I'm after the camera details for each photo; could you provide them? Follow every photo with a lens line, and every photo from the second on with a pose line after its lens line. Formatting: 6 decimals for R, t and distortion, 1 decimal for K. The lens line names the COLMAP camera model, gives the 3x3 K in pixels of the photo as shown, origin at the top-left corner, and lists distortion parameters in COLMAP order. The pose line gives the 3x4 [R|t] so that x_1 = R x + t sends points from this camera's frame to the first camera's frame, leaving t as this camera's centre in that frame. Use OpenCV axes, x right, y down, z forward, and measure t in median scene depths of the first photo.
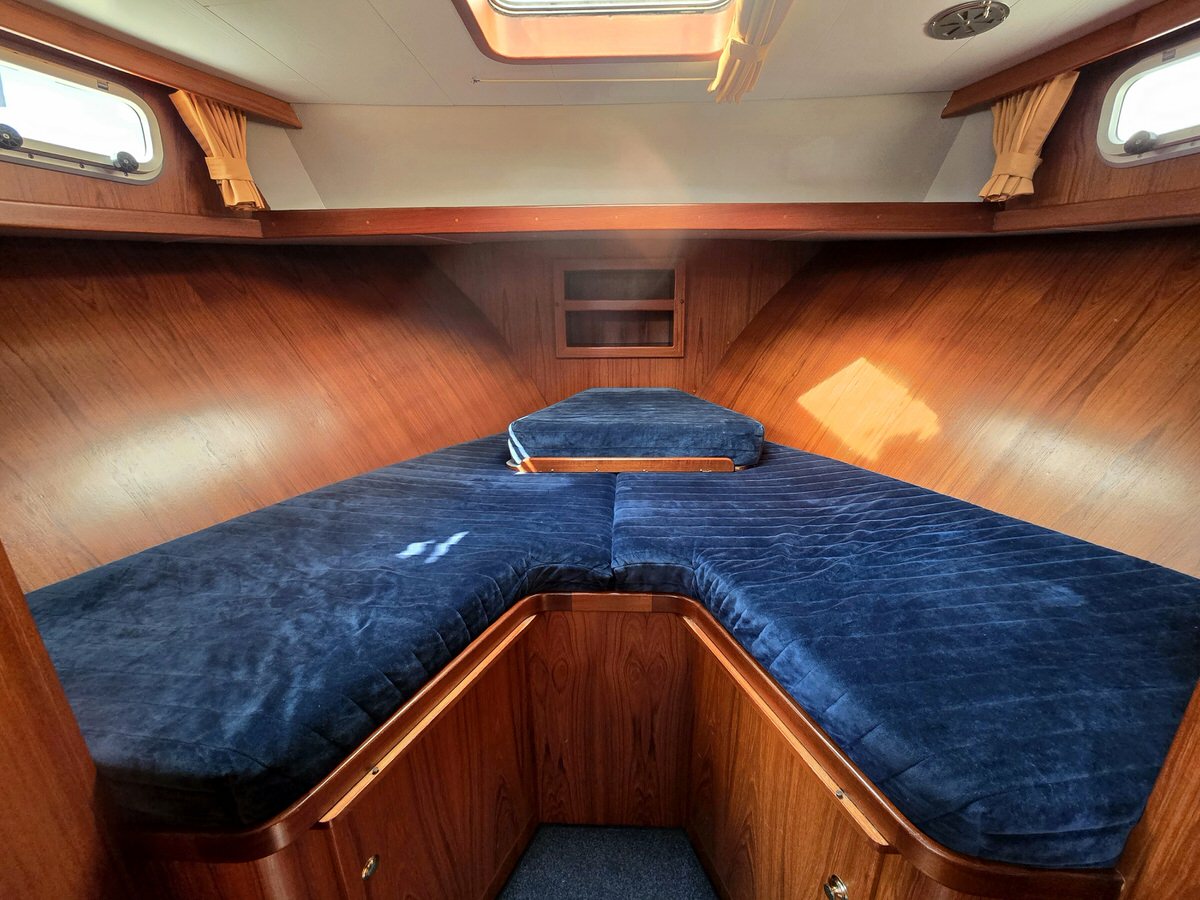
lens RADIAL K [[484.2, 0, 597.5], [0, 484.2, 450.4], [0, 0, 1]] dist [-0.002303, 0.000556]
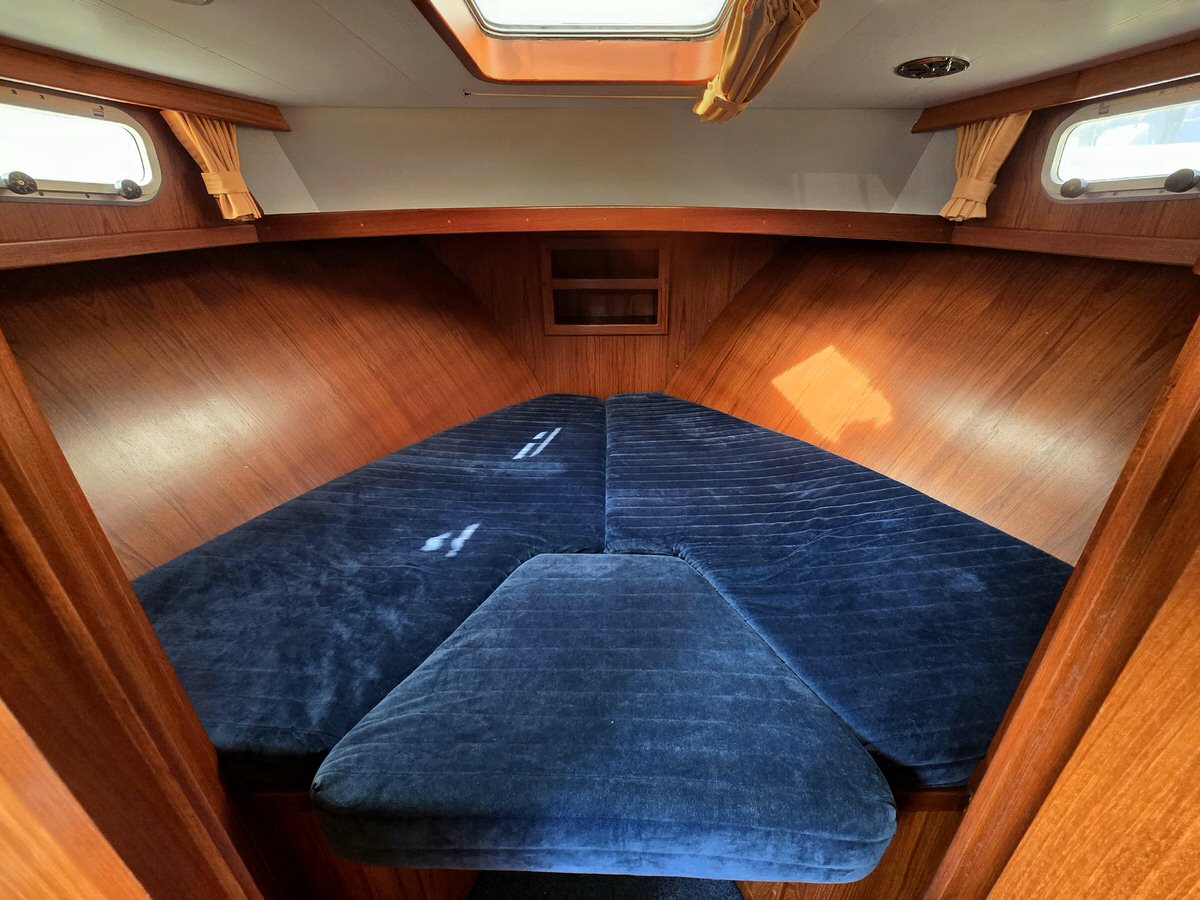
lens RADIAL K [[483.6, 0, 600.0], [0, 483.6, 450.0], [0, 0, 1]] dist [0.000603, -0.000399]
pose [[0.999087, -0.015413, 0.039839, -0.024172], [0.010266, 0.991938, 0.126309, -0.147172], [-0.041464, -0.125785, 0.991191, -0.113367]]
